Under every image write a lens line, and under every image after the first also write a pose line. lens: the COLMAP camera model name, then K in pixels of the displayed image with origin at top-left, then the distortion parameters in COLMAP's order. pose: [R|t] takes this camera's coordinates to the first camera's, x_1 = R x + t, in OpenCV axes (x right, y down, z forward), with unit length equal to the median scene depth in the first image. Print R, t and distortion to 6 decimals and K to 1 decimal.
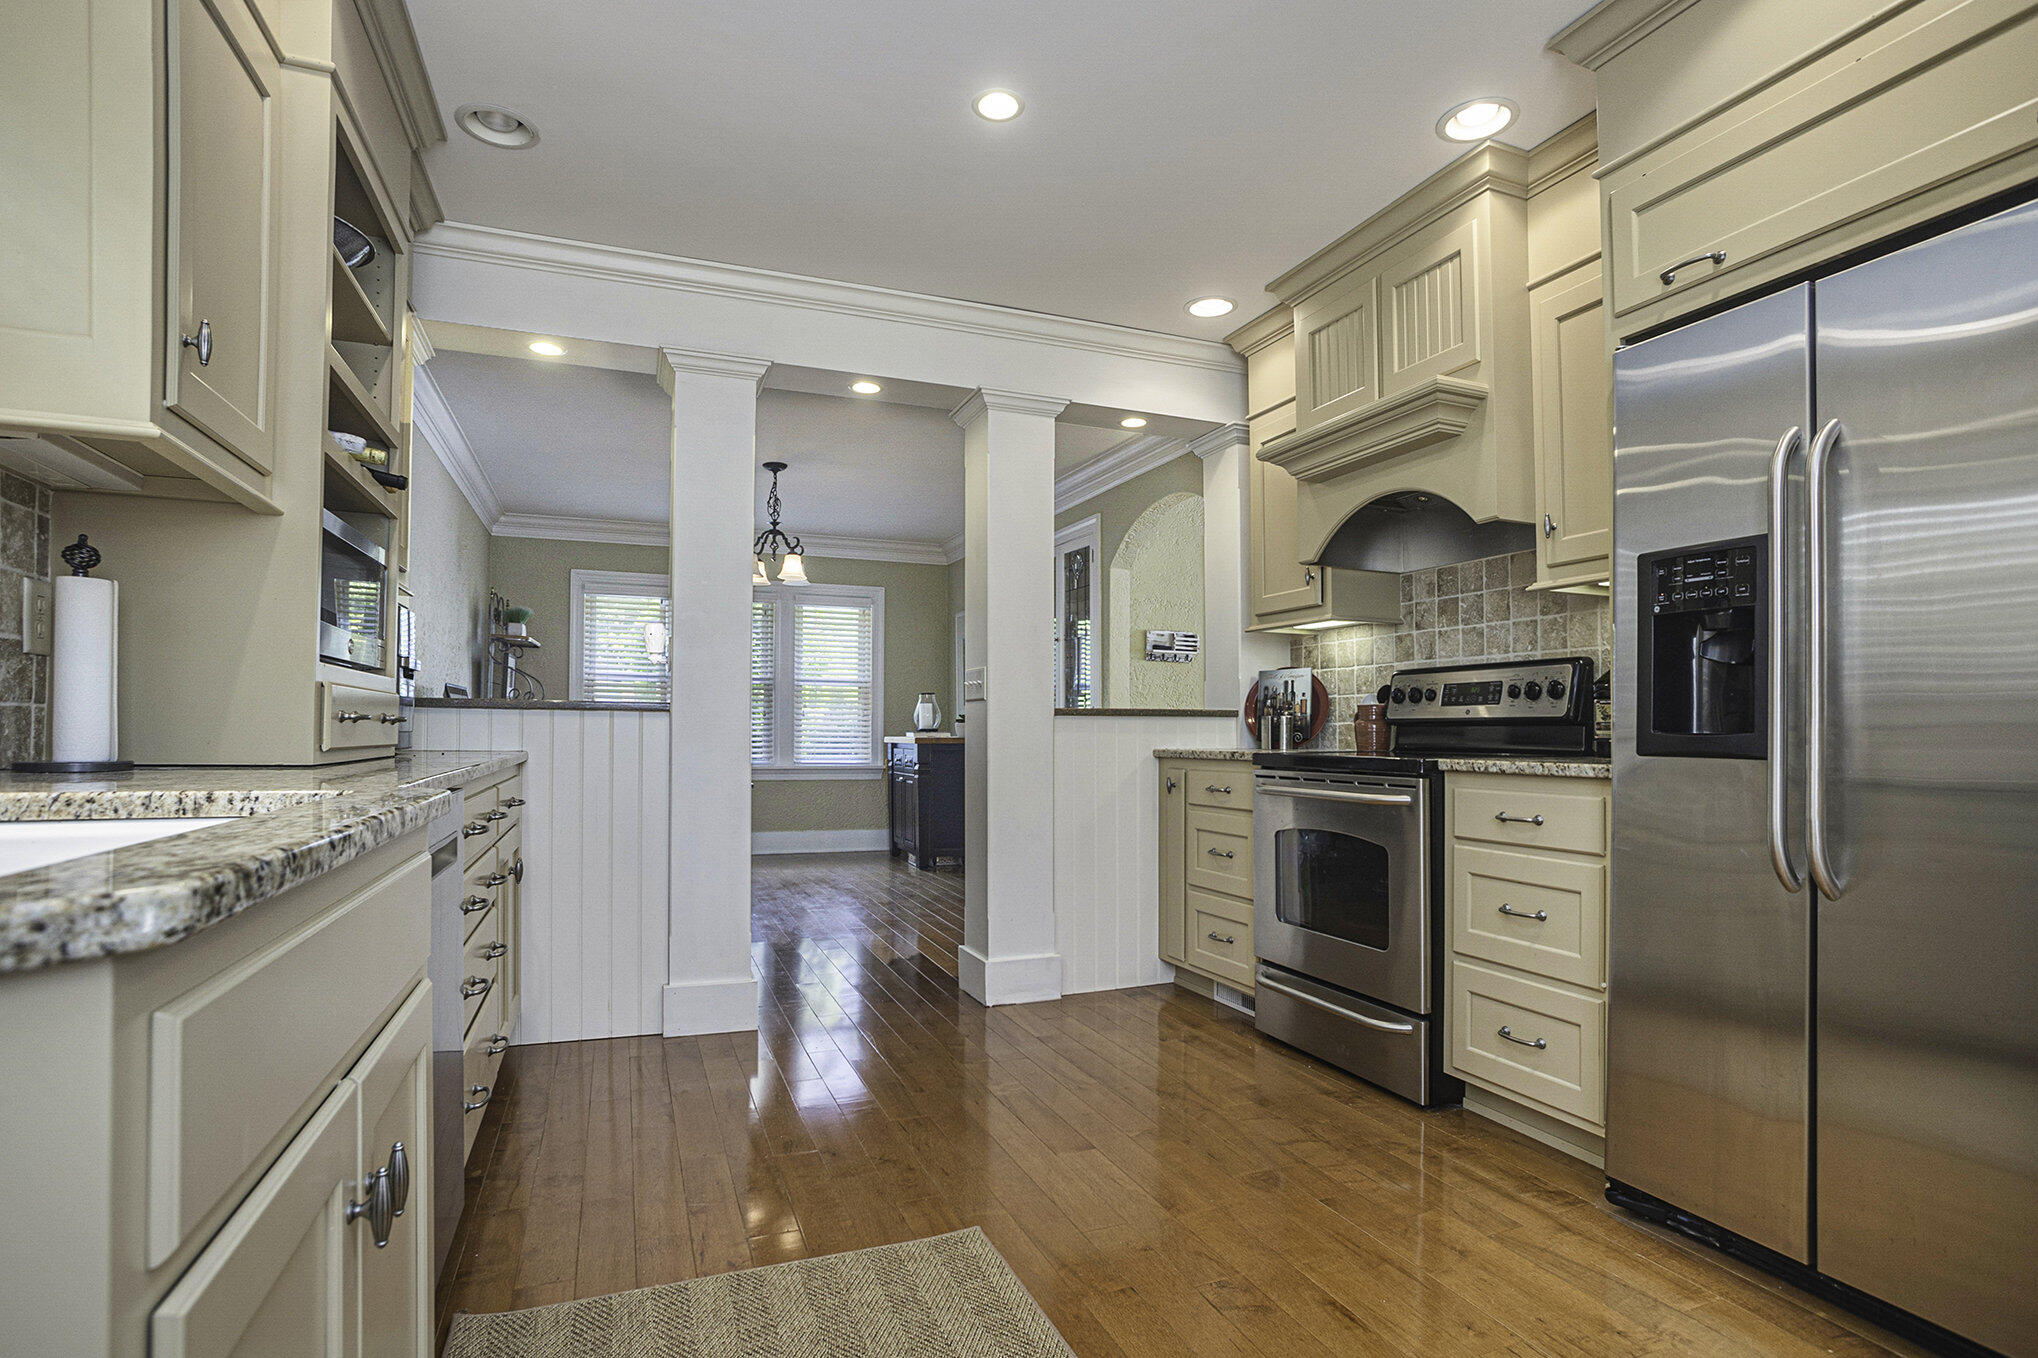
lens RADIAL K [[1046.9, 0, 1019.3], [0, 1046.9, 659.4], [0, 0, 1]] dist [-0.082572, 0.034300]
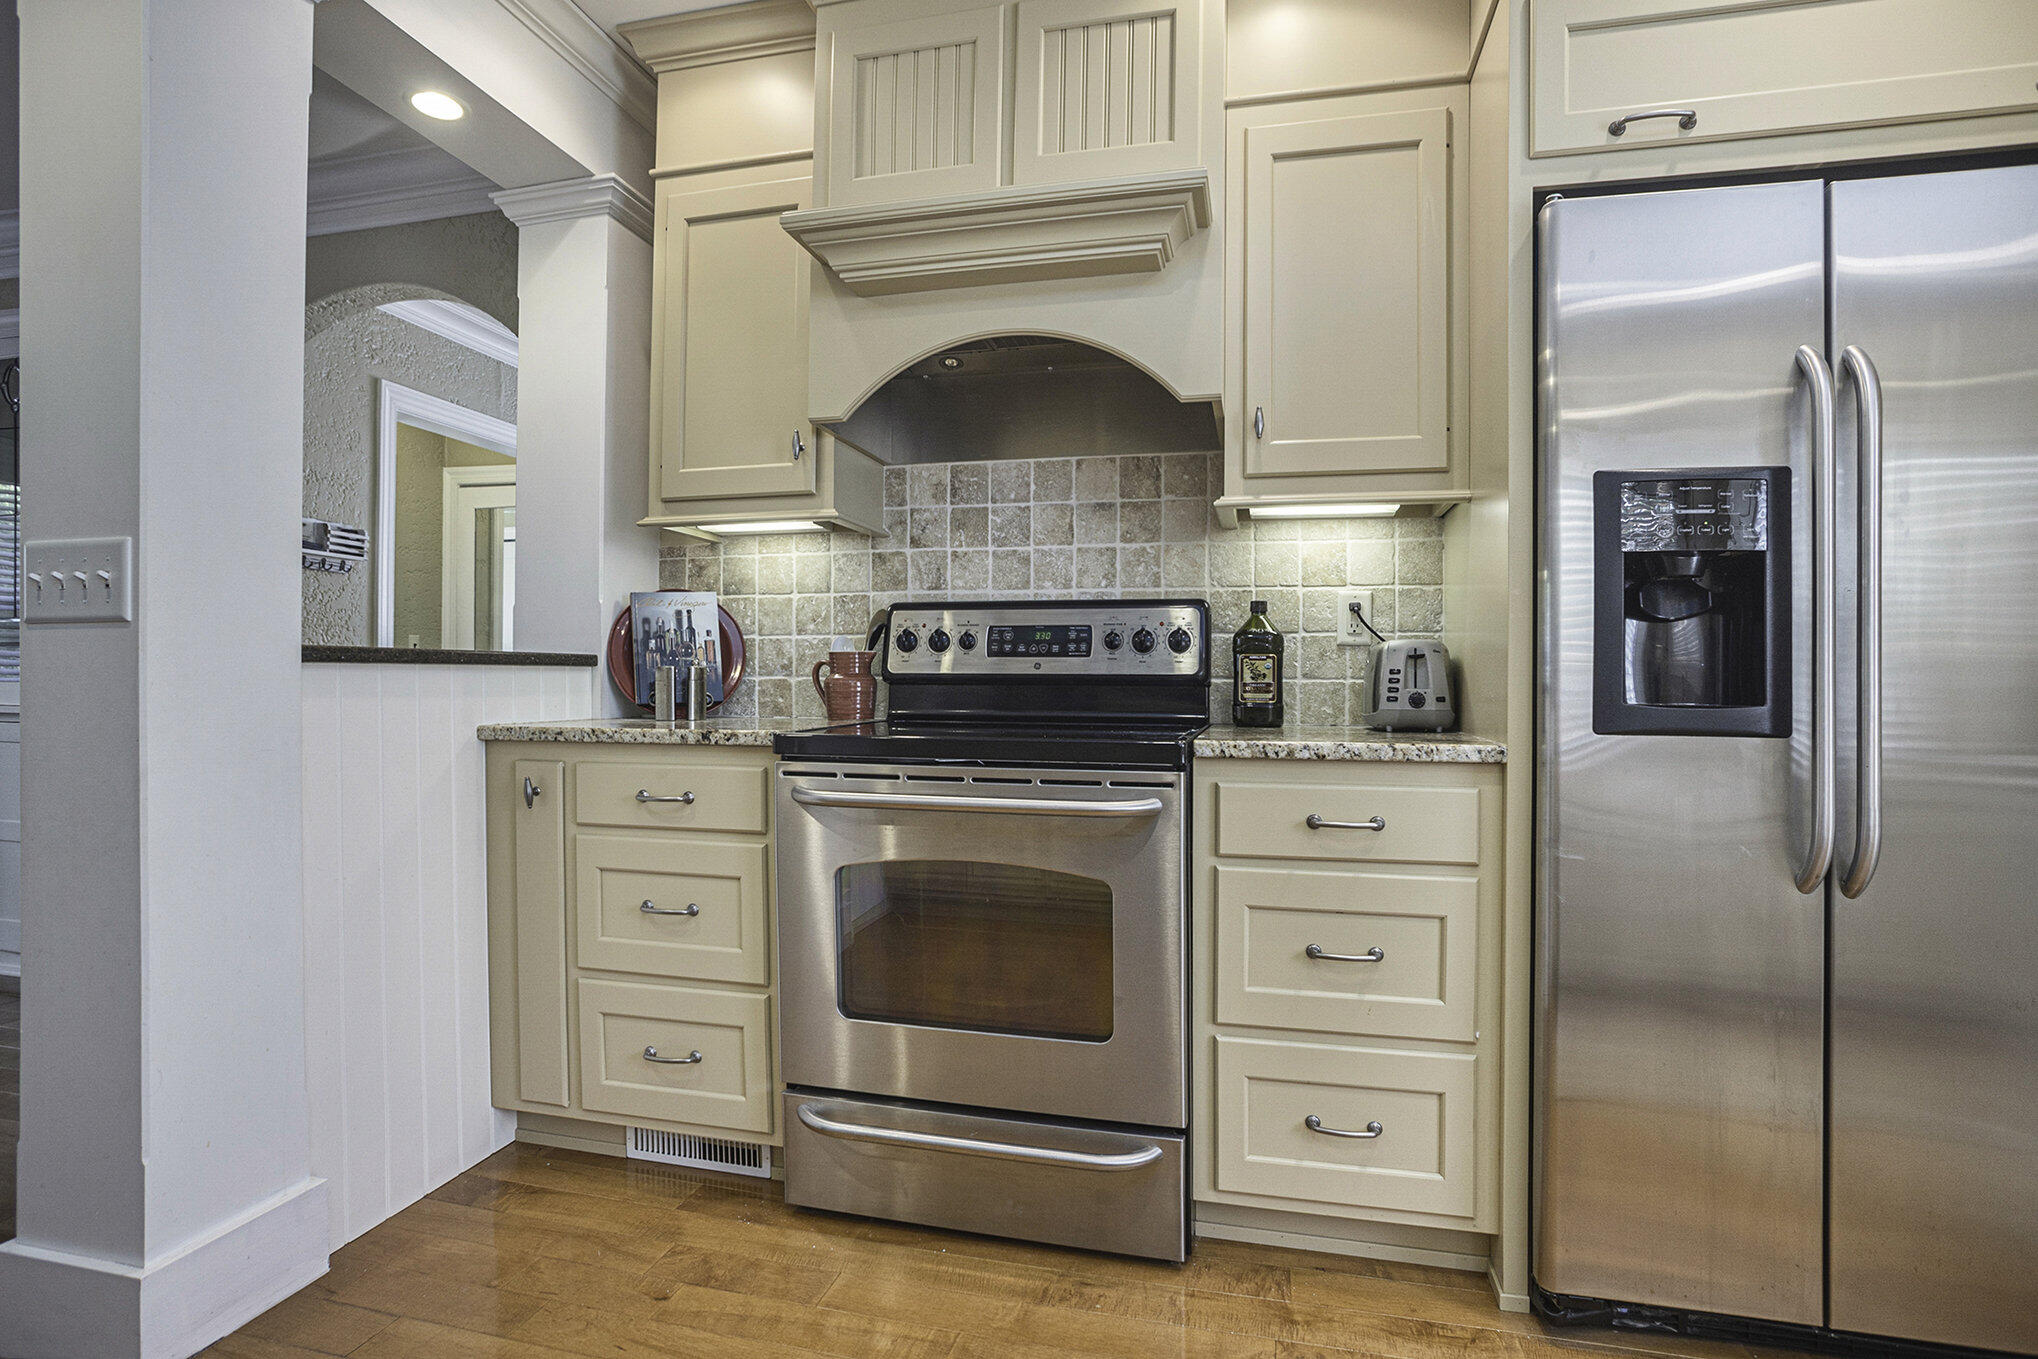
lens RADIAL K [[1046.9, 0, 1019.3], [0, 1046.9, 659.9], [0, 0, 1]] dist [-0.082572, 0.034300]
pose [[0.582480, 0.010597, 0.812776, -0.158187], [-0.056671, 0.998011, 0.027601, 0.025284], [-0.810867, -0.062138, 0.581922, 0.543184]]
